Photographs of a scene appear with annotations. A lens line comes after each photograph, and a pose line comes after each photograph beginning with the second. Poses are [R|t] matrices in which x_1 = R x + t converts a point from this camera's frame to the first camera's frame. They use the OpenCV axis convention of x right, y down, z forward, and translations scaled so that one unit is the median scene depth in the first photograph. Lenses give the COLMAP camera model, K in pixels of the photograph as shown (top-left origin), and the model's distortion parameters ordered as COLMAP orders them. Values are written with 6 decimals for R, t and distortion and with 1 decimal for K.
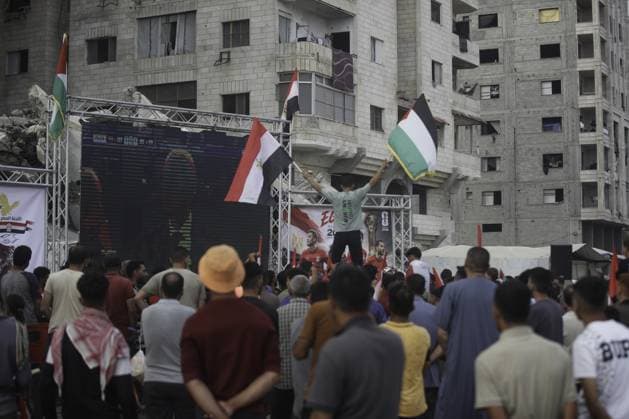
lens RADIAL K [[1304.9, 0, 314.5], [0, 1304.9, 209.5], [0, 0, 1]] dist [-0.283054, -0.395044]
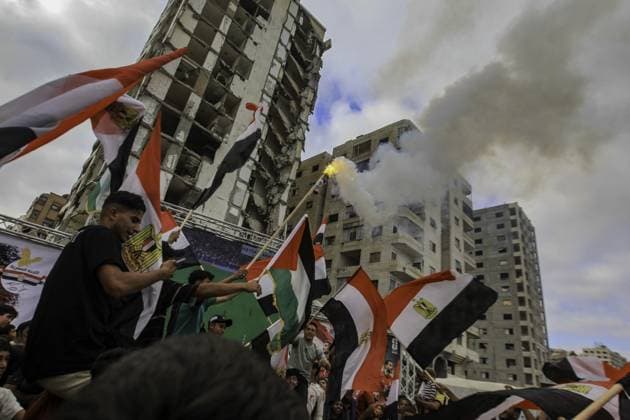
lens RADIAL K [[368.2, 0, 313.6], [0, 368.2, 204.7], [0, 0, 1]] dist [-0.064487, 0.029775]
pose [[0.954125, 0.015647, -0.298999, 0.039919], [-0.137612, 0.909823, -0.391516, 0.016347], [0.265911, 0.414701, 0.870238, 0.284034]]
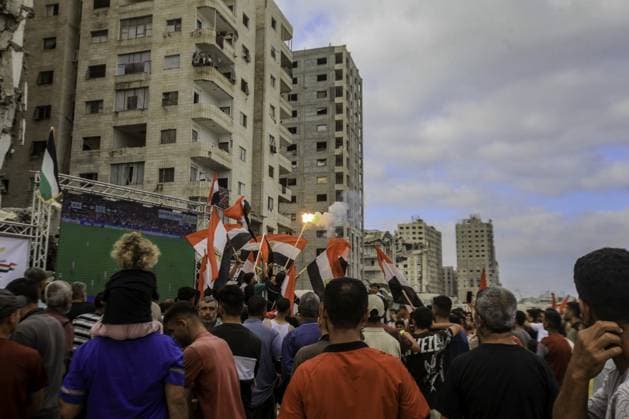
lens RADIAL K [[601.8, 0, 314.5], [0, 601.8, 209.5], [0, 0, 1]] dist [0.028300, 0.015593]
pose [[0.980774, 0.043537, 0.190227, -0.014902], [-0.021995, 0.993246, -0.113919, 0.006949], [-0.193902, 0.107545, 0.975108, 0.122904]]
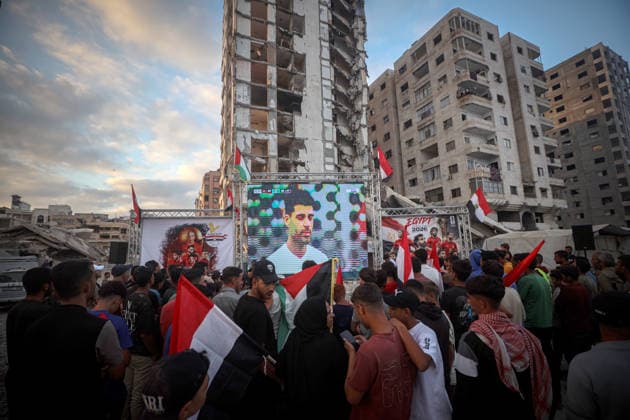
lens RADIAL K [[288.6, 0, 315.3], [0, 288.6, 214.1], [0, 0, 1]] dist [-0.039810, 0.011933]
pose [[0.798620, -0.110986, -0.591513, 0.066245], [0.067699, 0.993178, -0.094949, 0.011405], [0.598016, 0.035783, 0.800685, 0.267530]]
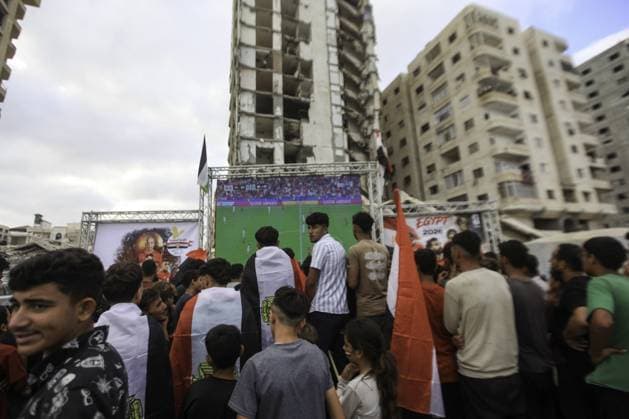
lens RADIAL K [[298.2, 0, 310.2], [0, 298.2, 206.3], [0, 0, 1]] dist [-0.043136, 0.010755]
pose [[0.746865, -0.174614, -0.641640, 0.061422], [0.075730, 0.980965, -0.178808, 0.017726], [0.660649, 0.084953, 0.745872, 0.302728]]
